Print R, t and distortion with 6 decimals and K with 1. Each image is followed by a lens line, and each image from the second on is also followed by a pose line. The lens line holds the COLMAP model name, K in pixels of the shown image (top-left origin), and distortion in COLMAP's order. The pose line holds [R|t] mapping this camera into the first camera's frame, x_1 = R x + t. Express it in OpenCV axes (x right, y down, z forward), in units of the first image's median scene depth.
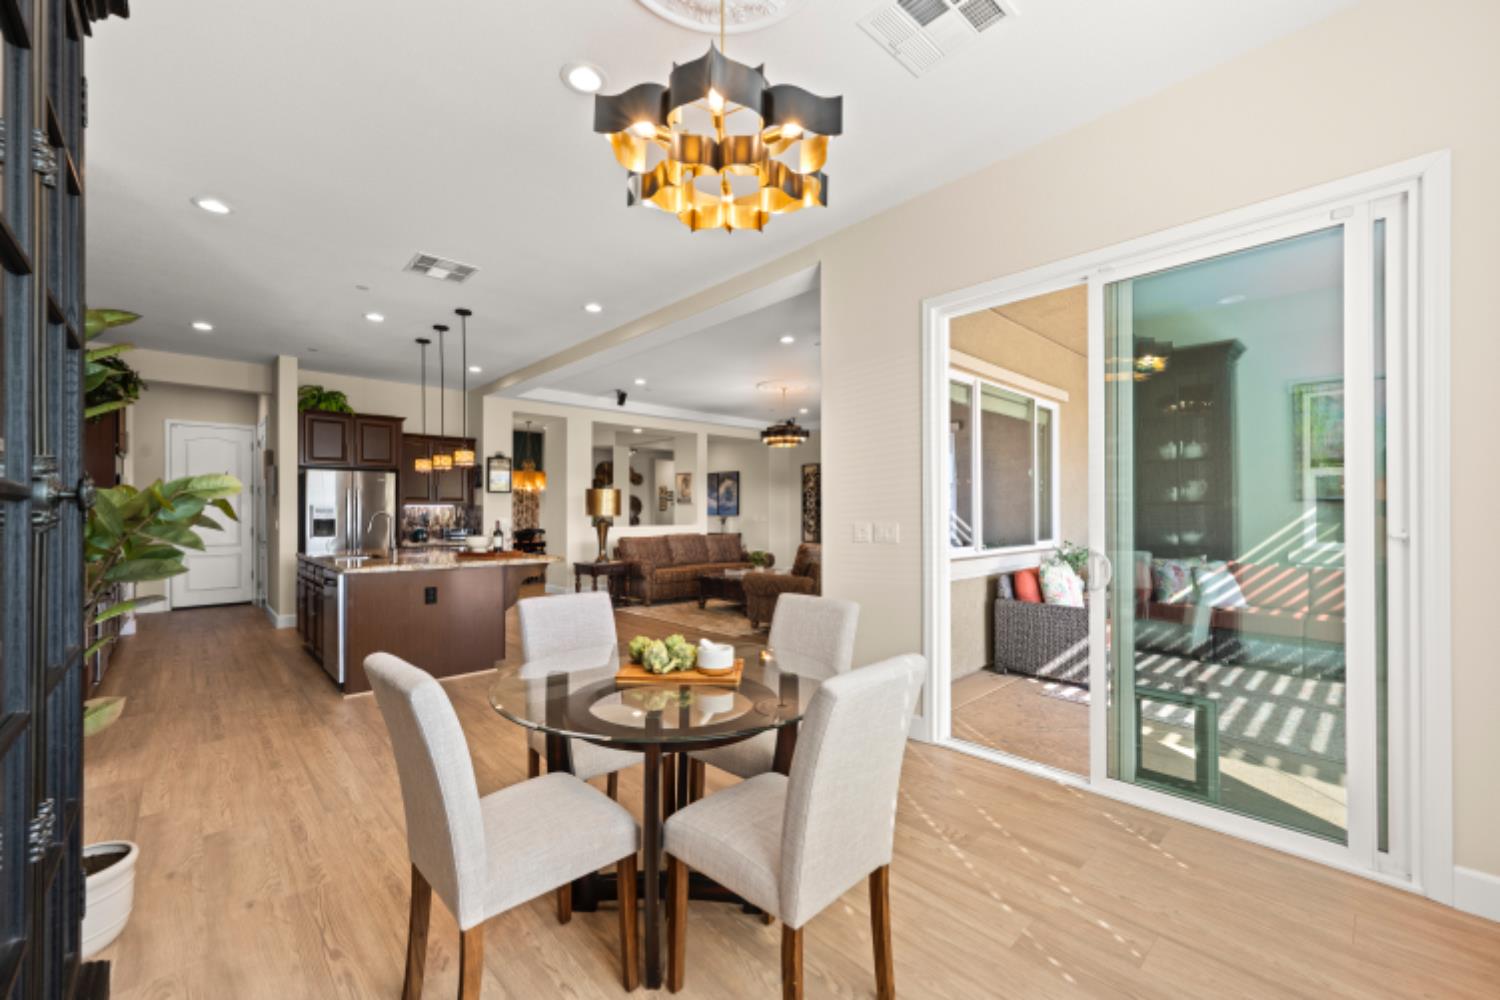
lens RADIAL K [[605.0, 0, 748.8], [0, 605.0, 511.7], [0, 0, 1]] dist [0.000754, 0.000056]
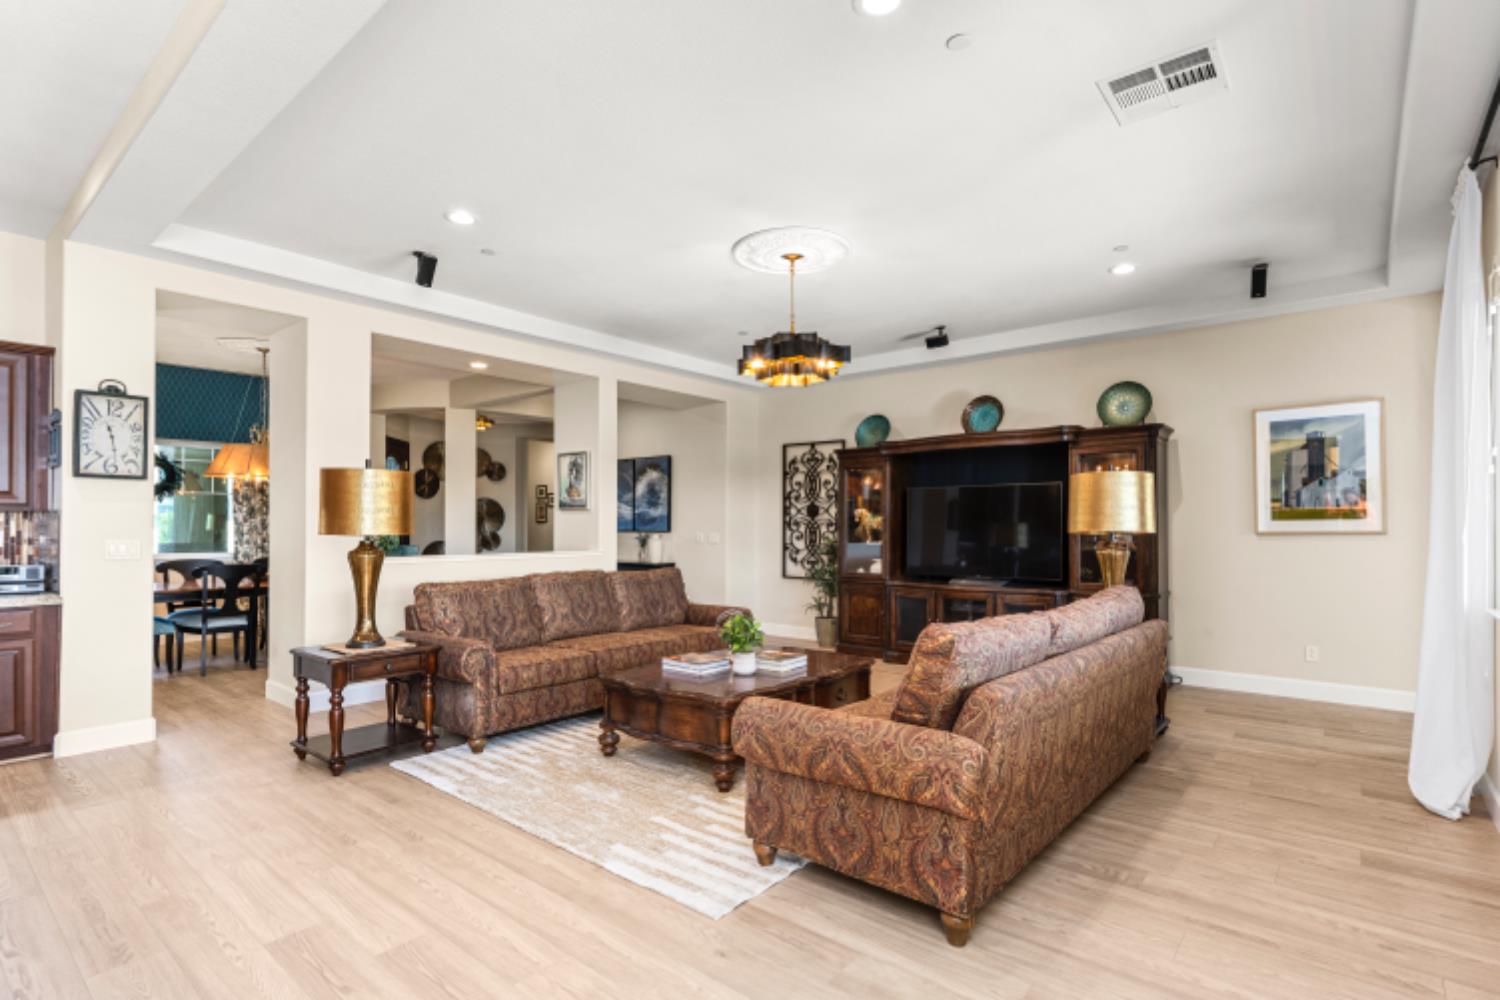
lens RADIAL K [[733.2, 0, 750.6], [0, 733.2, 510.8], [0, 0, 1]] dist [-0.000593, 0.000165]
pose [[0.992695, 0.002443, 0.120626, -0.038439], [0.000117, 0.999775, -0.021206, 0.001147], [-0.120651, 0.021065, 0.992471, 0.448059]]
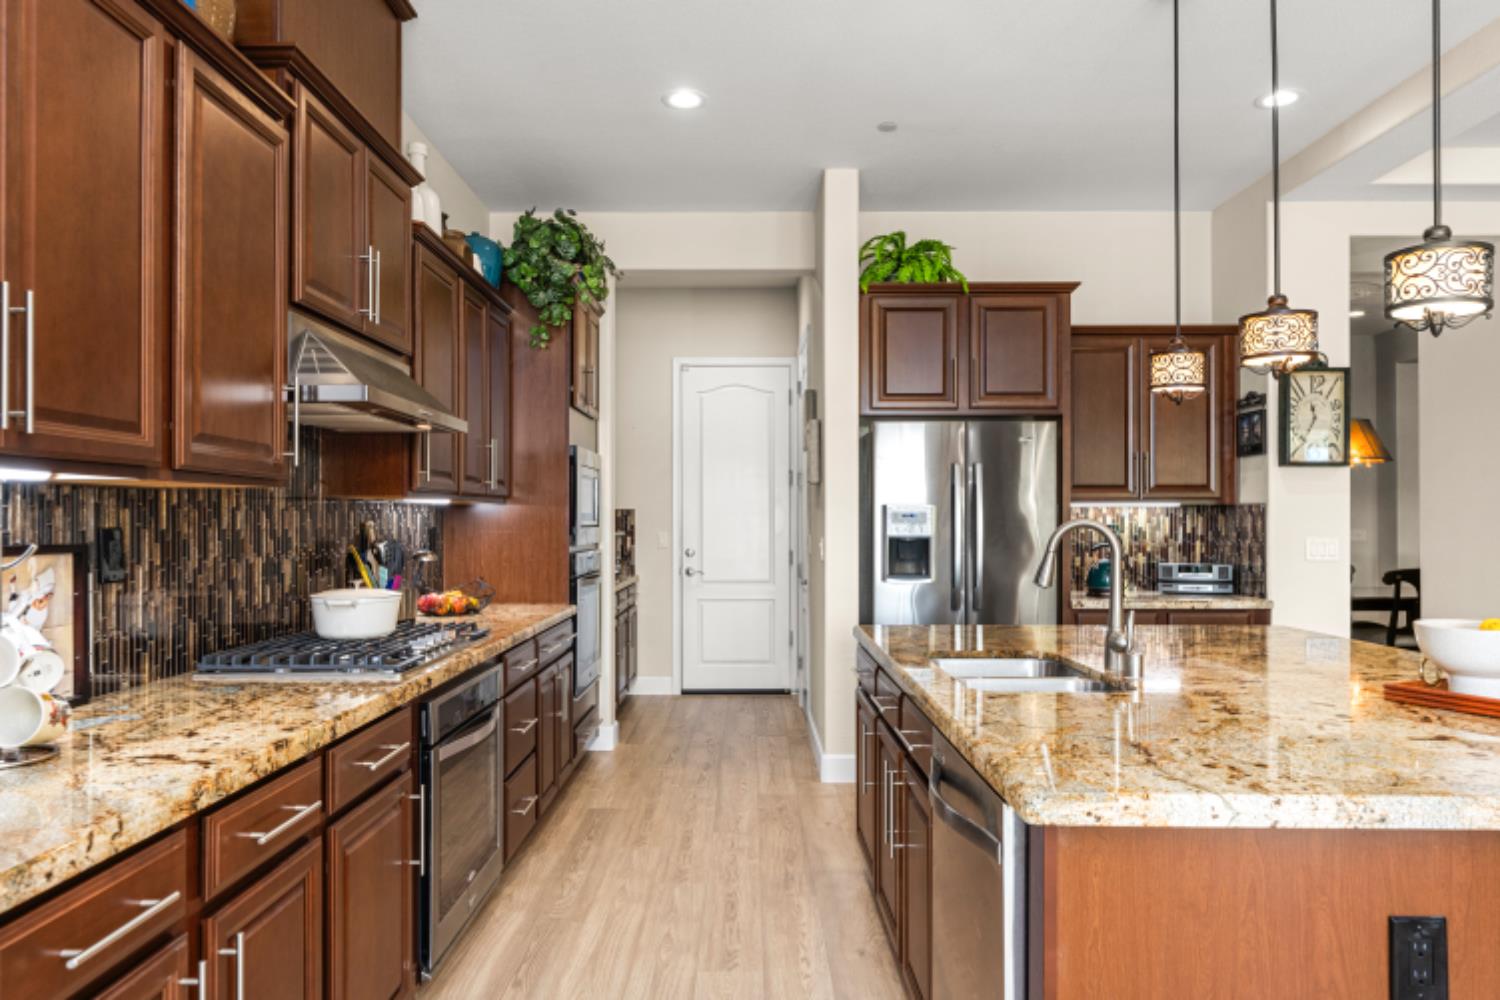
lens RADIAL K [[990.3, 0, 752.6], [0, 990.3, 504.3], [0, 0, 1]] dist [0.001883, 0.003241]
pose [[0.731264, -0.010254, -0.682018, -0.255465], [-0.001536, 0.999860, -0.016680, 0.000835], [0.682093, 0.013245, 0.731145, 0.346339]]
